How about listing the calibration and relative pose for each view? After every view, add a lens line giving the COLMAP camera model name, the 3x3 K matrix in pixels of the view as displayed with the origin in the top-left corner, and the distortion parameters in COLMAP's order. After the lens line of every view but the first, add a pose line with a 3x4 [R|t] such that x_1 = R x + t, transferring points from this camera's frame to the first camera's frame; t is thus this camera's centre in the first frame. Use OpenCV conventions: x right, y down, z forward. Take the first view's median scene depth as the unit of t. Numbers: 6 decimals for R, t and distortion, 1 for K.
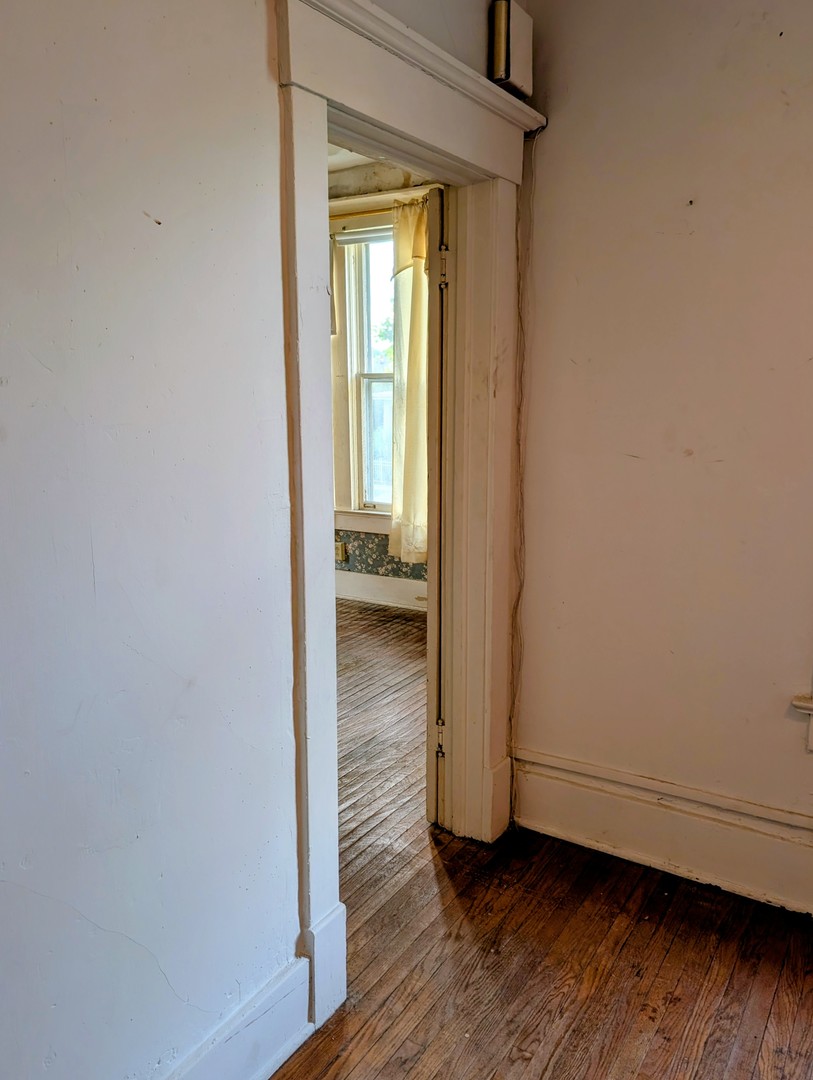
lens RADIAL K [[820.3, 0, 406.5], [0, 820.3, 540.0], [0, 0, 1]] dist [0.022693, -0.013261]
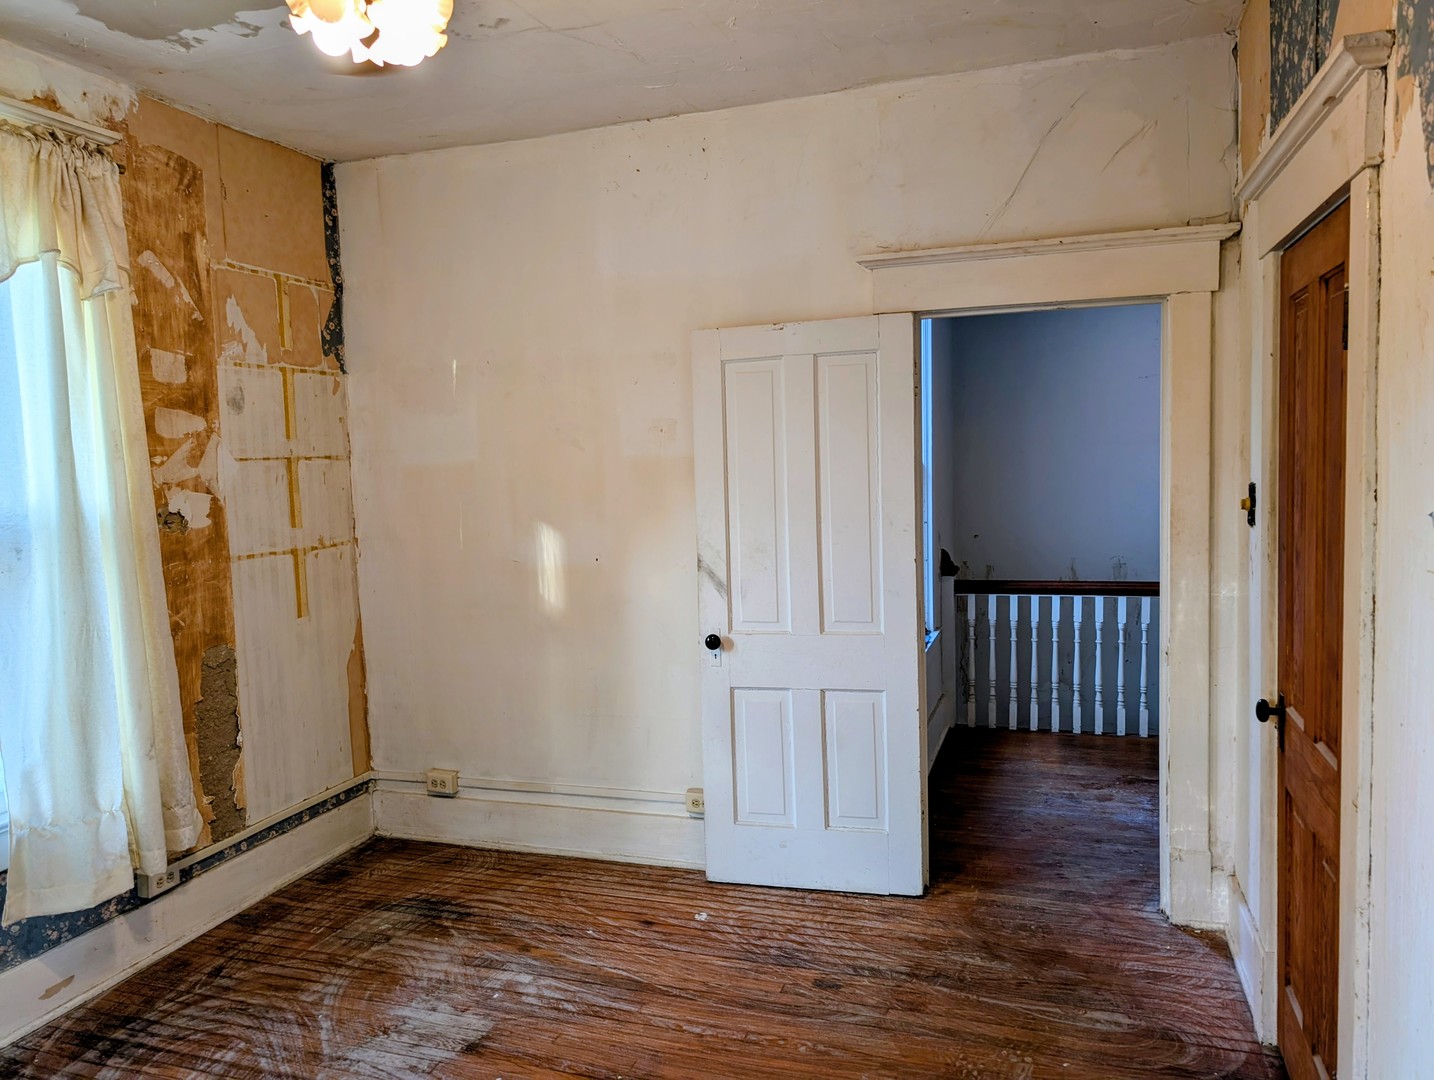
lens RADIAL K [[1042.0, 0, 700.6], [0, 1042.0, 547.6], [0, 0, 1]] dist [0.017213, -0.001560]
pose [[-0.216093, -0.073344, 0.973614, -0.617721], [0.211895, 0.969886, 0.120094, -0.160884], [-0.953102, 0.232255, -0.194044, 0.748256]]
